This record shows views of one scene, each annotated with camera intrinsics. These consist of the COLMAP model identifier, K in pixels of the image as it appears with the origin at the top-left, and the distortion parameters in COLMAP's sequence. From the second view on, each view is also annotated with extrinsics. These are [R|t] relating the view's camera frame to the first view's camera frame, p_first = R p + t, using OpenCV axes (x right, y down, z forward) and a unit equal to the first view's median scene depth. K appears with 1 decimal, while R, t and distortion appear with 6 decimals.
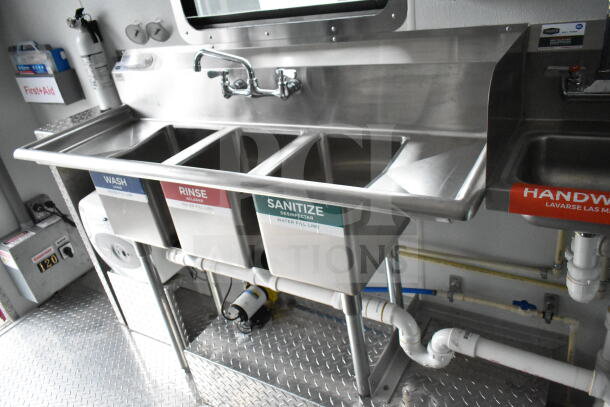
lens RADIAL K [[466.5, 0, 312.7], [0, 466.5, 201.9], [0, 0, 1]] dist [-0.002665, -0.003877]
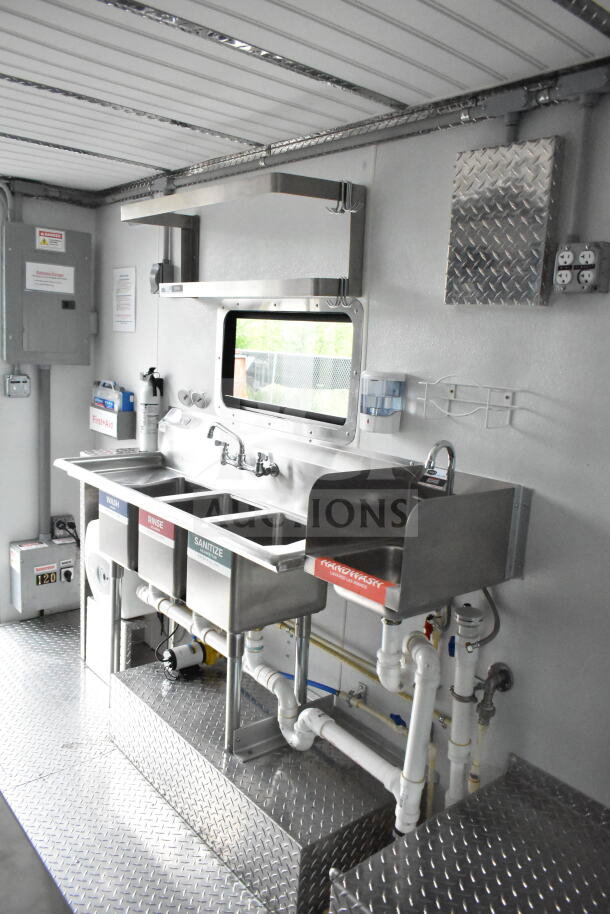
lens RADIAL K [[699.0, 0, 305.0], [0, 699.0, 457.0], [0, 0, 1]] dist [-0.002665, -0.003877]
pose [[0.923264, 0.253560, -0.288602, 0.472405], [-0.326857, 0.913216, -0.243311, 0.112115], [0.201862, 0.318972, 0.926018, -0.550991]]
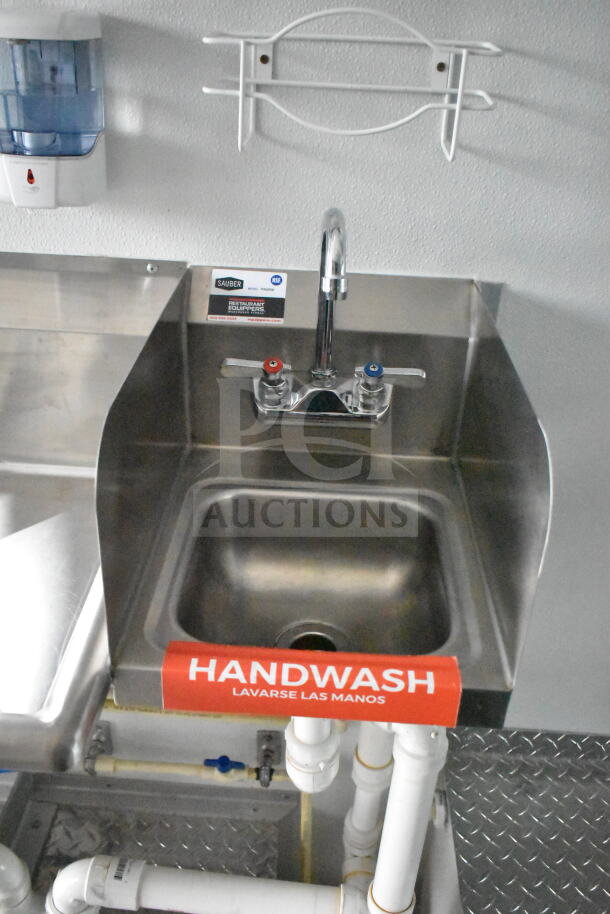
lens RADIAL K [[803.9, 0, 305.0], [0, 803.9, 457.0], [0, 0, 1]] dist [-0.006996, -0.009106]
pose [[0.869408, -0.073460, 0.488603, 0.087082], [0.063783, 0.997298, 0.036446, -0.130179], [-0.489960, -0.000522, 0.871745, 0.117151]]
